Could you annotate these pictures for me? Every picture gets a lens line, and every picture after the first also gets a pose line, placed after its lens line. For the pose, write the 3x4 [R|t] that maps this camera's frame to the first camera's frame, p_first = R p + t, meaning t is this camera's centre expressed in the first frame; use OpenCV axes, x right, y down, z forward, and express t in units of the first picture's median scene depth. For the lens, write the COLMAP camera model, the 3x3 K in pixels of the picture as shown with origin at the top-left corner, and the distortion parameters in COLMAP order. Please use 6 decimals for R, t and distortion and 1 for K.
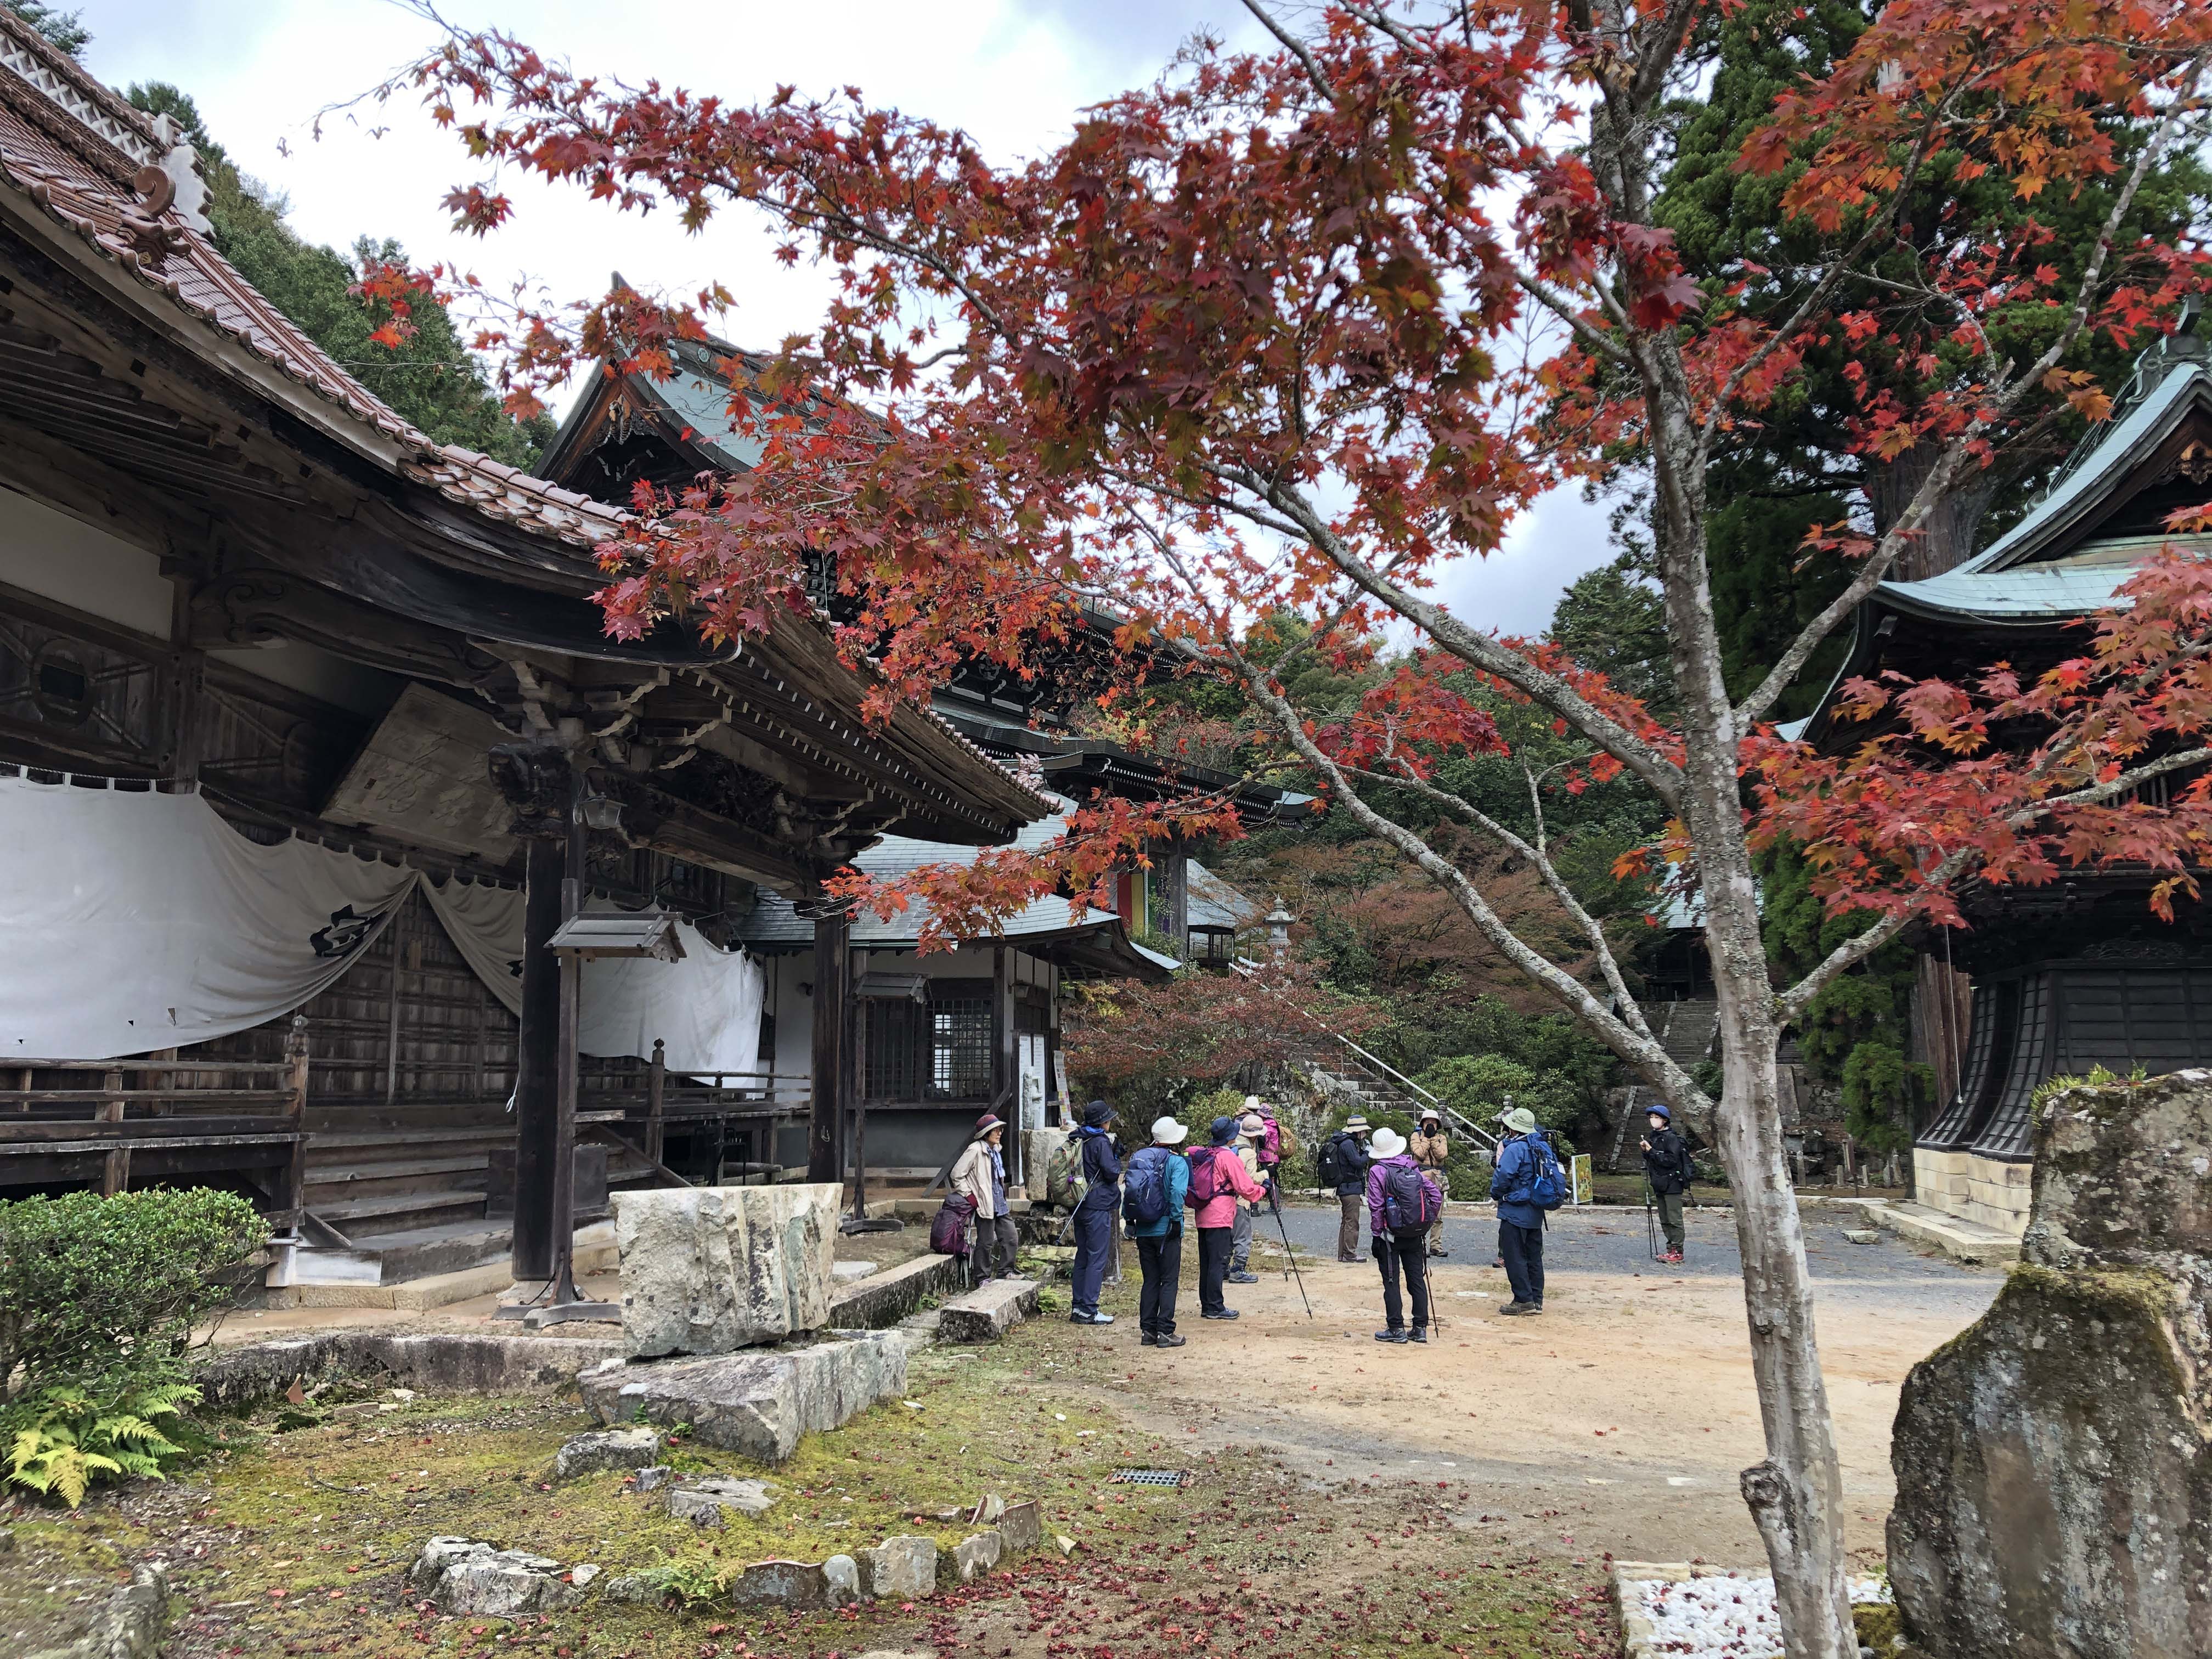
lens RADIAL K [[1848.0, 0, 1106.0], [0, 1848.0, 829.5], [0, 0, 1]] dist [0.027452, -0.002644]
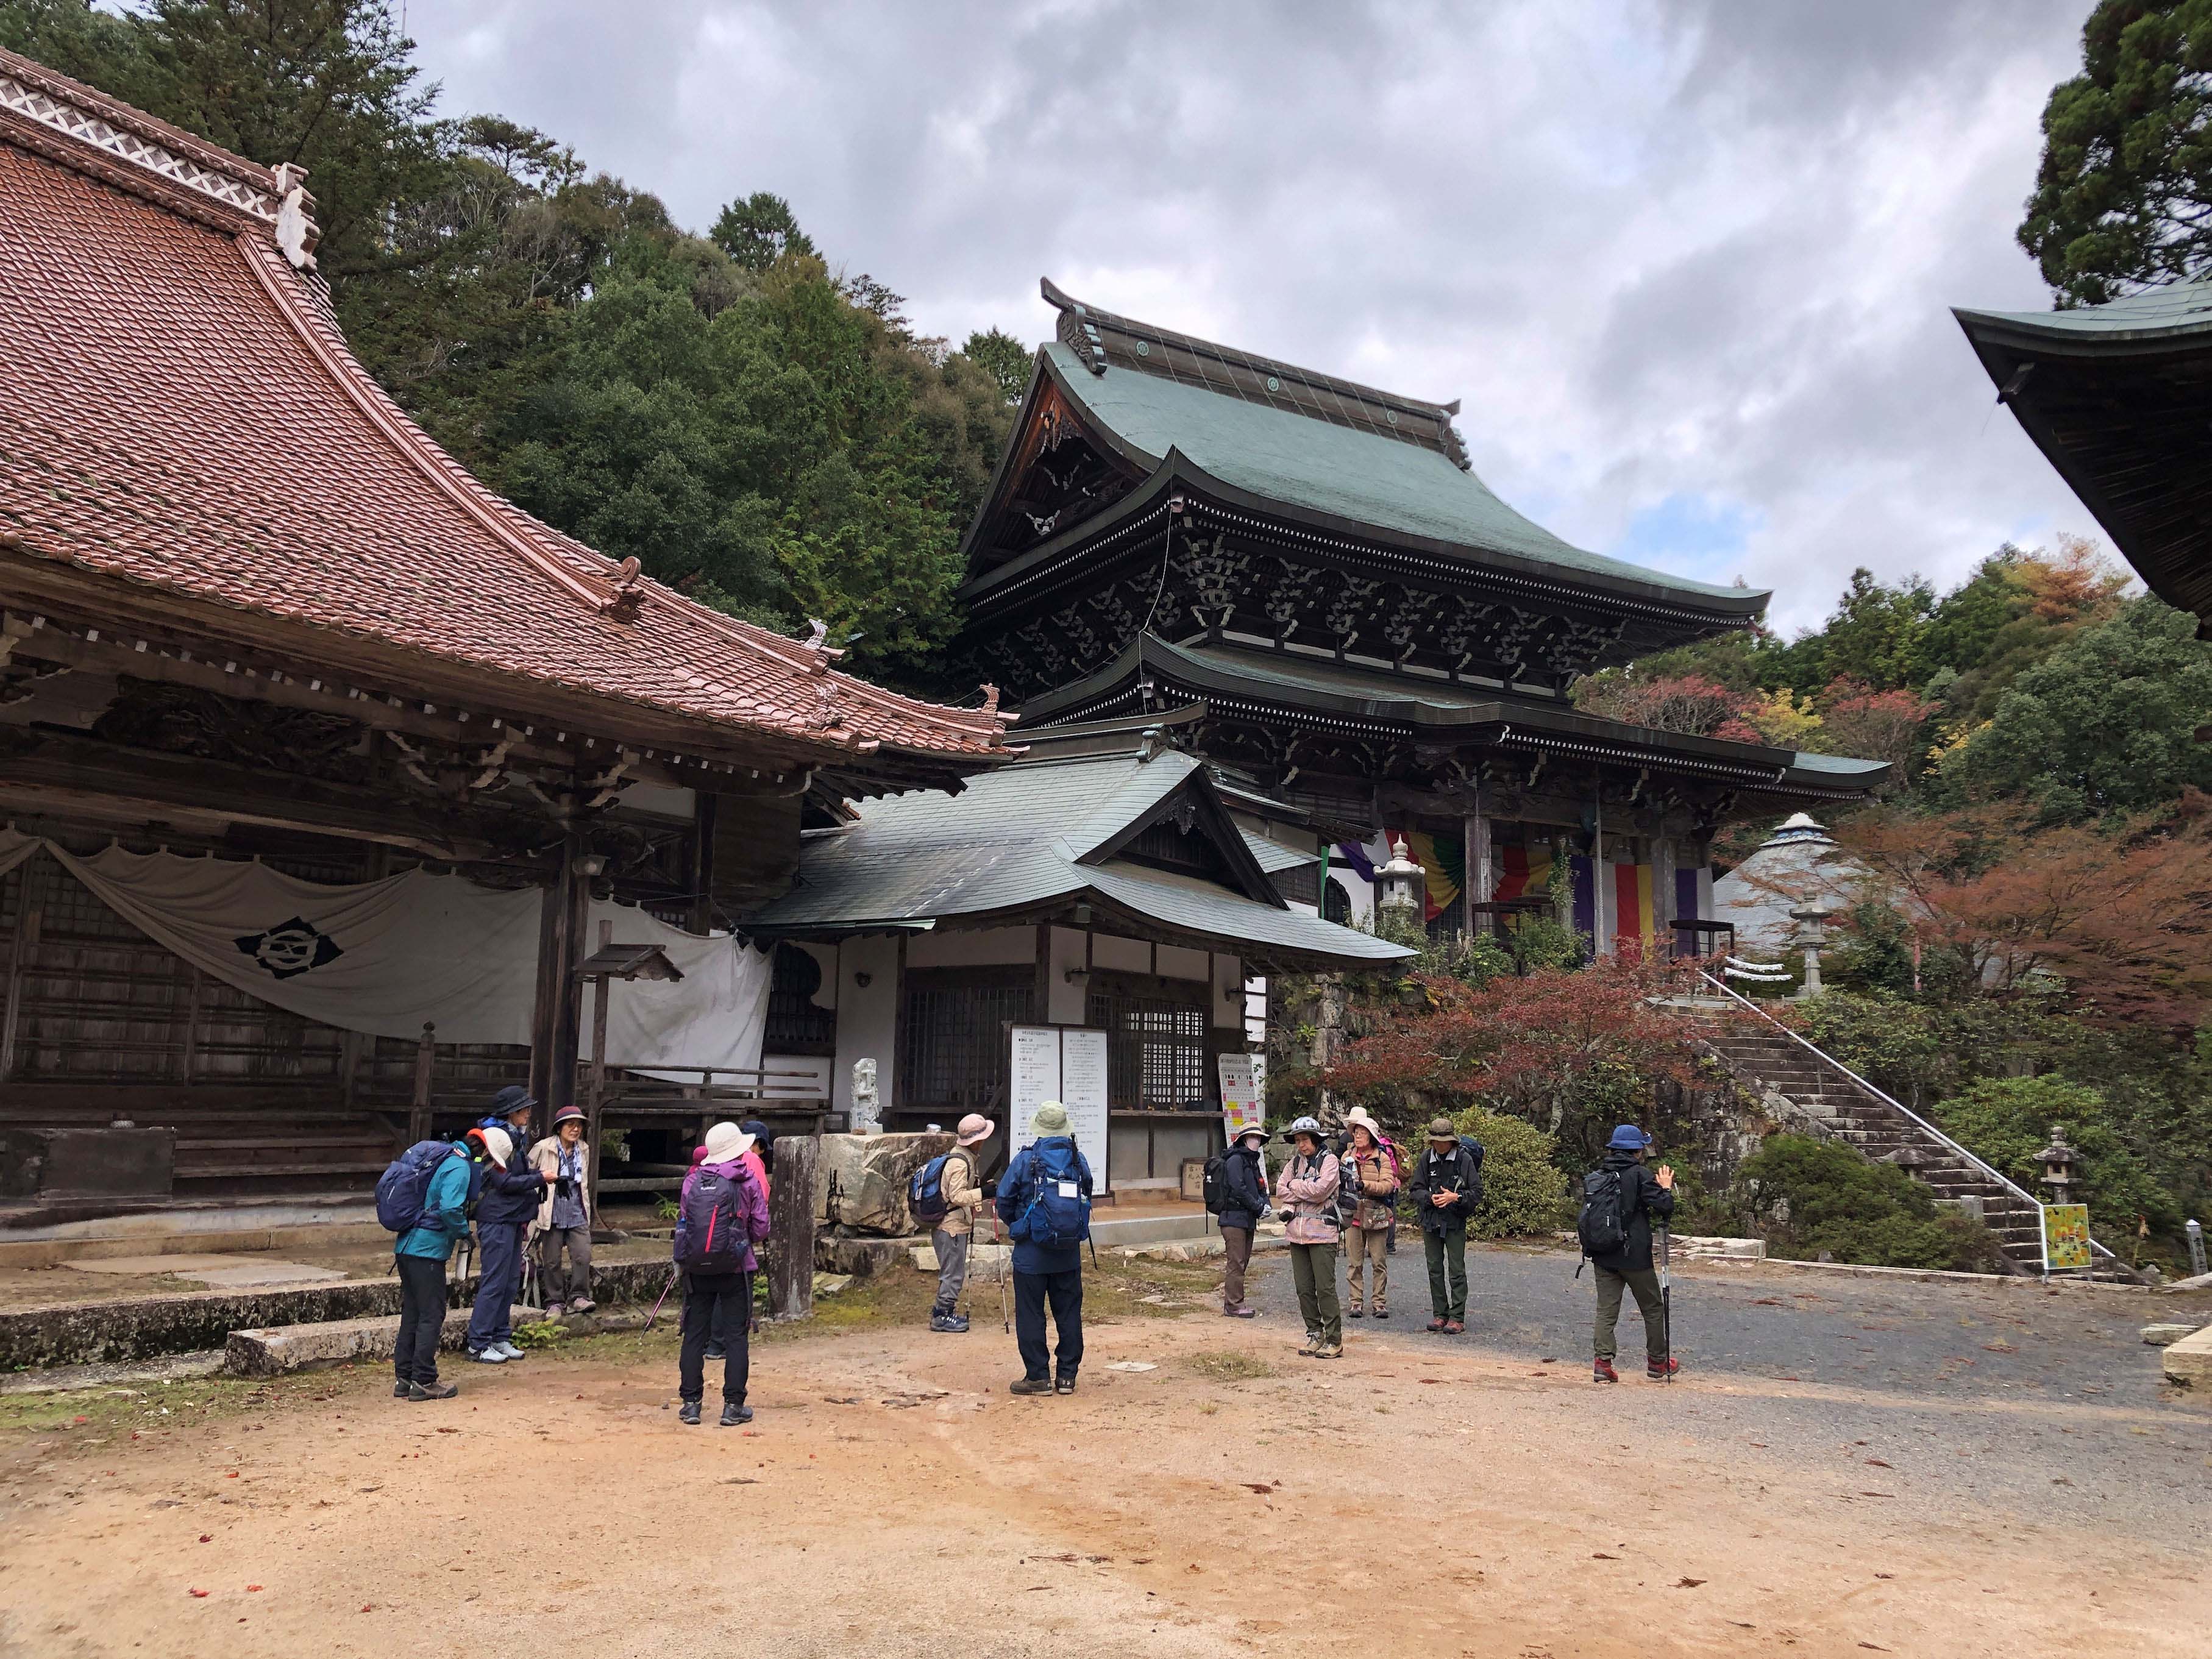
lens RADIAL K [[1847.9, 0, 1106.0], [0, 1847.9, 829.5], [0, 0, 1]] dist [0.027452, -0.002644]
pose [[0.900468, -0.048472, -0.432213, 0.371995], [0.041271, 0.998809, -0.026029, 0.044992], [0.432960, 0.005601, 0.901396, 0.255859]]
